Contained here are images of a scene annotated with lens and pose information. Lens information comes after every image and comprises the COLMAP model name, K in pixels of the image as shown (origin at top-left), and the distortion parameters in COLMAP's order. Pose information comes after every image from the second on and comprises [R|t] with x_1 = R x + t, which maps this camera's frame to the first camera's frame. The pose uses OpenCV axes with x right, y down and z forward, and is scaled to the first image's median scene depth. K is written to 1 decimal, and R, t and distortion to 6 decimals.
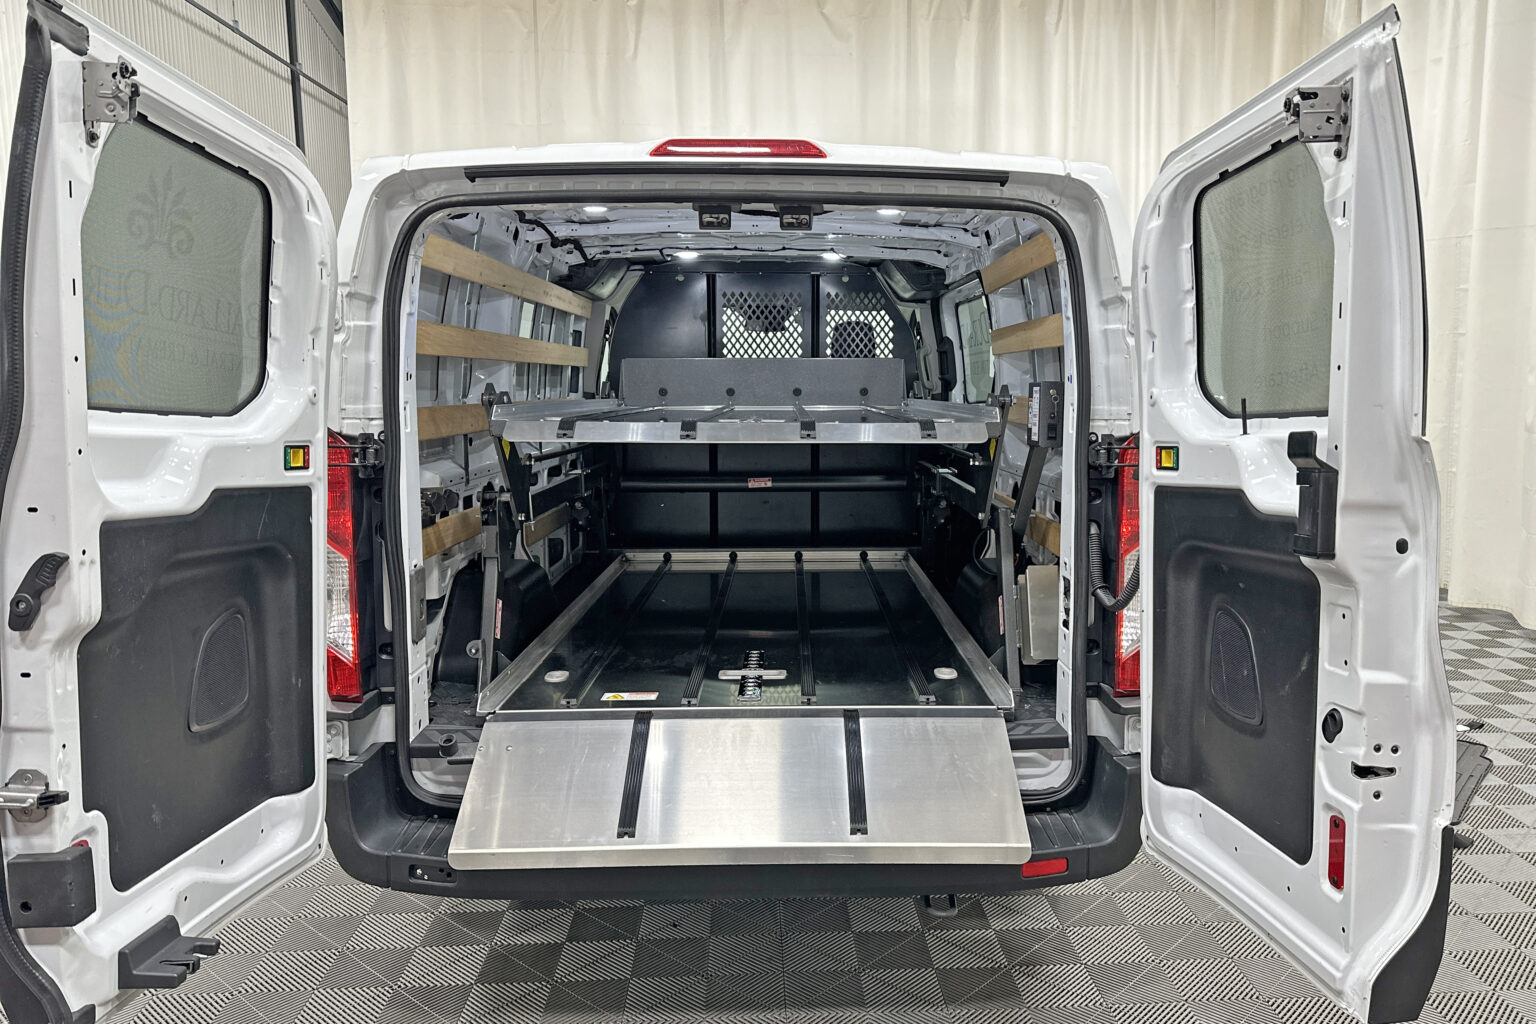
lens RADIAL K [[1124.5, 0, 812.9], [0, 1124.5, 517.2], [0, 0, 1]] dist [0.062878, -0.003675]
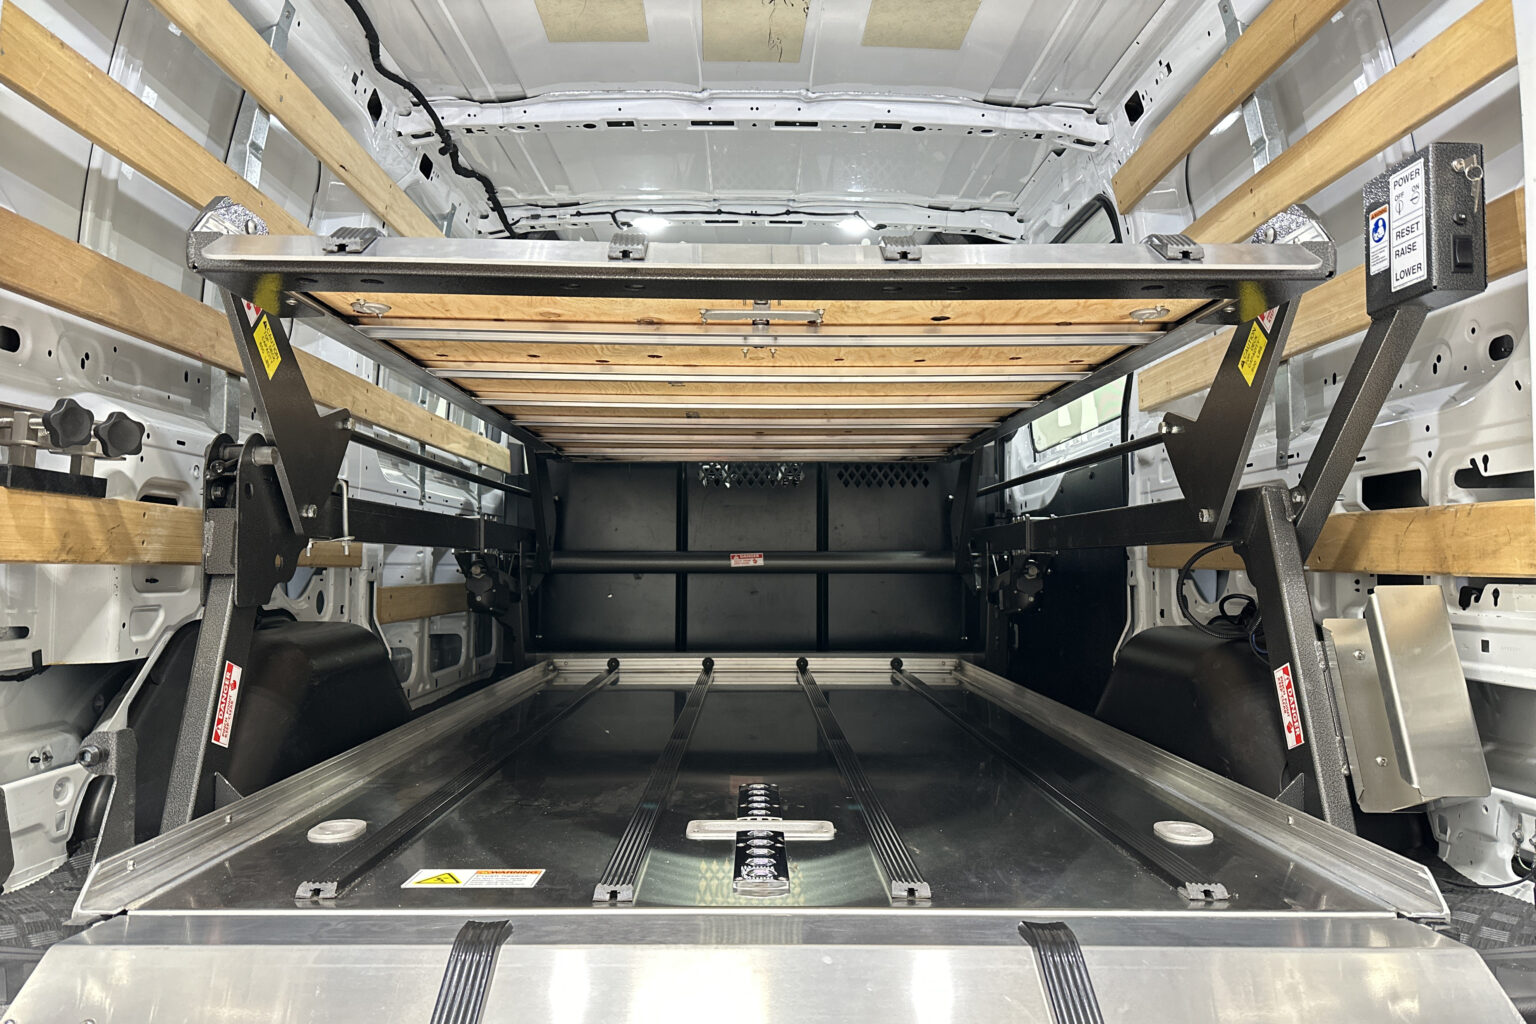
lens RADIAL K [[1094.1, 0, 758.0], [0, 1094.1, 507.5], [0, 0, 1]] dist [0.063586, -0.117877]
pose [[0.999825, 0.004403, -0.018206, -0.050266], [-0.007360, 0.986149, -0.165700, 0.090237], [0.017224, 0.165805, 0.986008, 0.574863]]
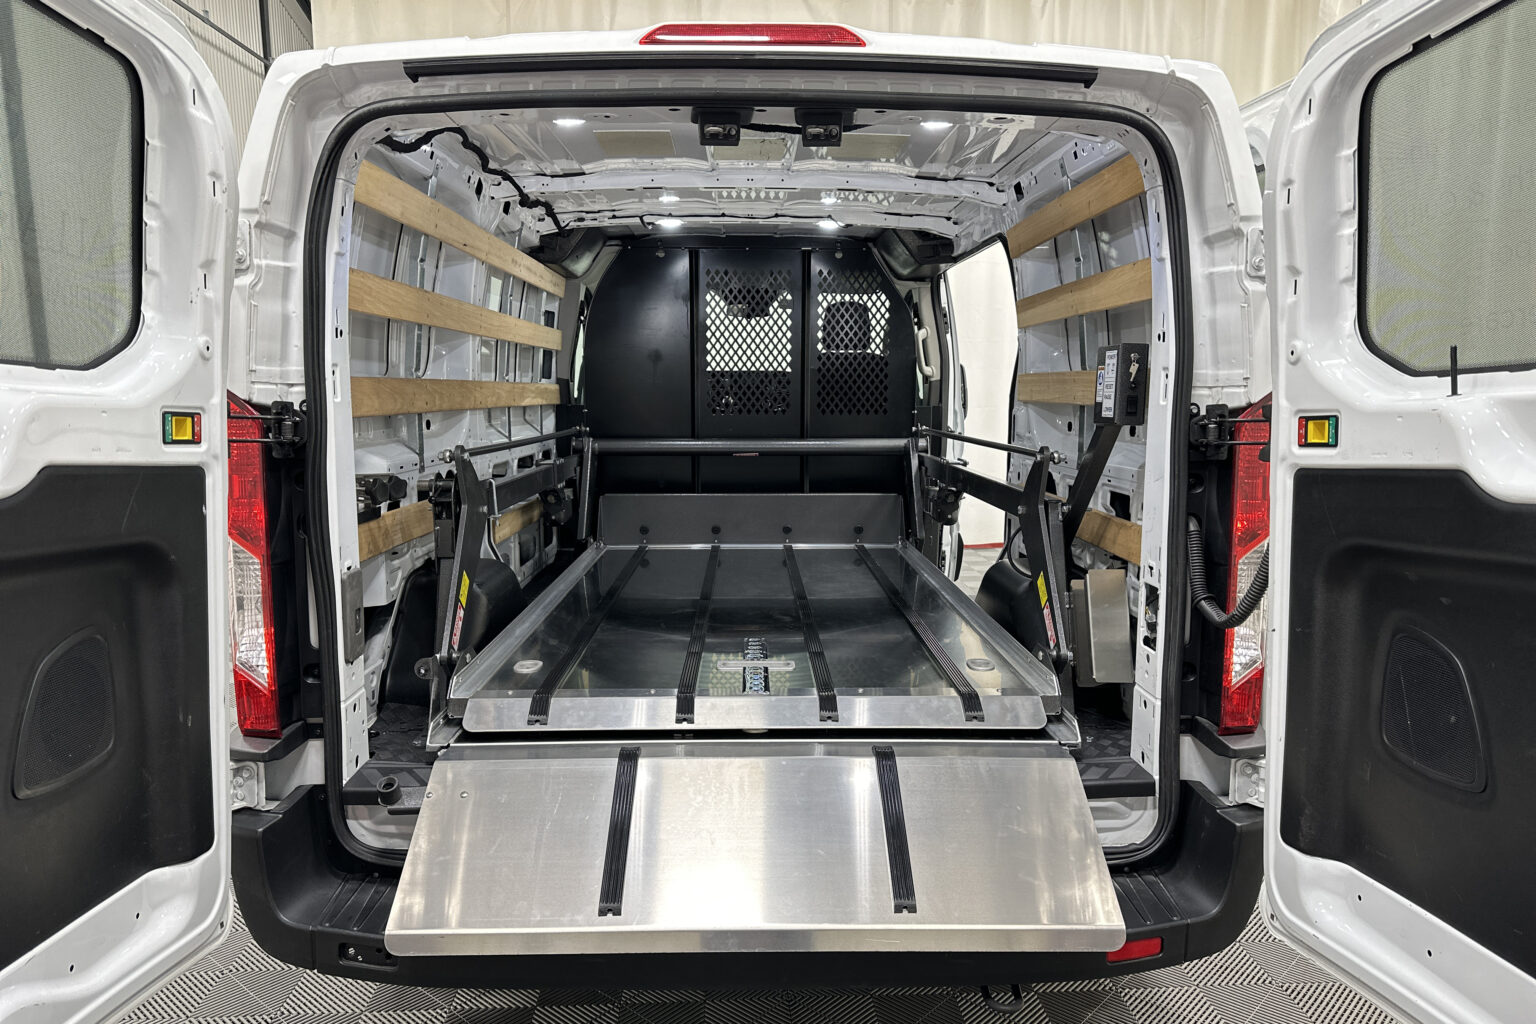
lens RADIAL K [[1071.8, 0, 770.2], [0, 1071.8, 536.0], [0, 0, 1]] dist [0.071935, -0.123737]
pose [[0.999981, 0.002440, -0.005704, -0.040976], [-0.002330, 0.999814, 0.019168, 0.003966], [0.005750, -0.019155, 0.999800, 0.210022]]
